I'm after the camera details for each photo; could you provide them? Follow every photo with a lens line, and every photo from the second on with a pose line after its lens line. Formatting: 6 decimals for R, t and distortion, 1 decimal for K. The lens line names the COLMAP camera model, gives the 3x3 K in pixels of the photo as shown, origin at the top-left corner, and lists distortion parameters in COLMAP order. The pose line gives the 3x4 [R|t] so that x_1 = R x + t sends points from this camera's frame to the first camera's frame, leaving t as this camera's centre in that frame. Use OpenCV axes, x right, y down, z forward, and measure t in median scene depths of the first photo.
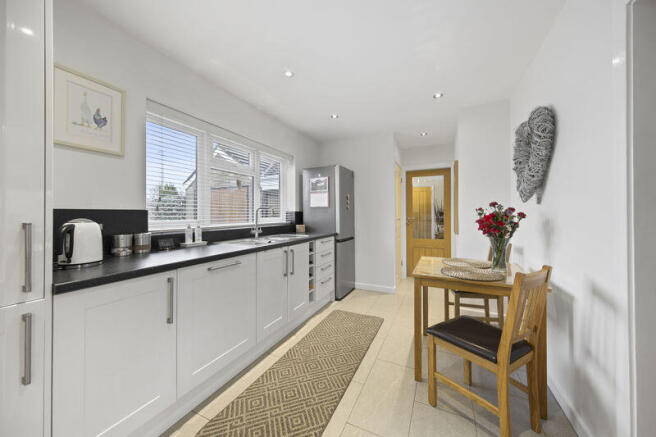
lens RADIAL K [[236.3, 0, 333.4], [0, 236.3, 211.9], [0, 0, 1]] dist [0.000951, -0.000892]
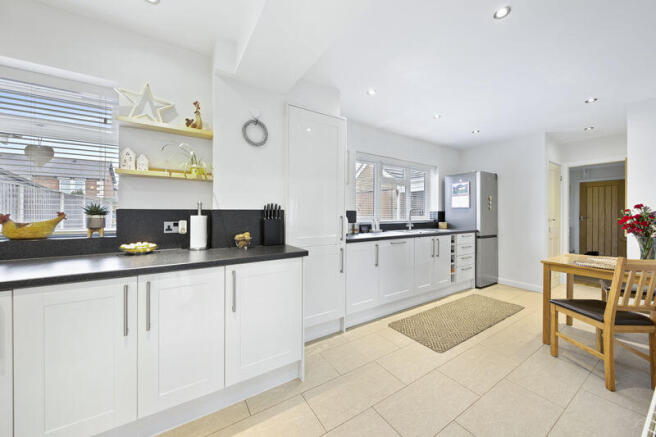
lens RADIAL K [[236.3, 0, 332.5], [0, 236.3, 212.2], [0, 0, 1]] dist [0.000951, -0.000892]
pose [[0.846805, 0.004772, -0.531882, 0.032875], [-0.002098, 0.999982, 0.005632, -0.003927], [0.531900, -0.003653, 0.846799, -0.414601]]
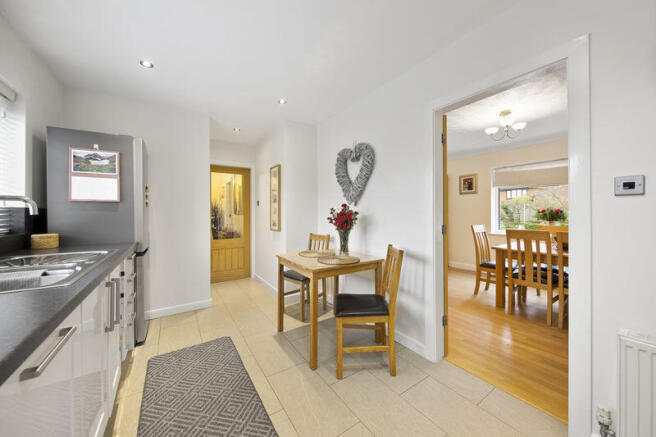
lens RADIAL K [[236.3, 0, 327.7], [0, 236.3, 211.4], [0, 0, 1]] dist [0.000951, -0.000892]
pose [[0.510301, 0.006956, 0.859968, -0.327096], [-0.006773, 0.999969, -0.004070, 0.004388], [-0.859969, -0.003748, 0.510333, 0.253059]]
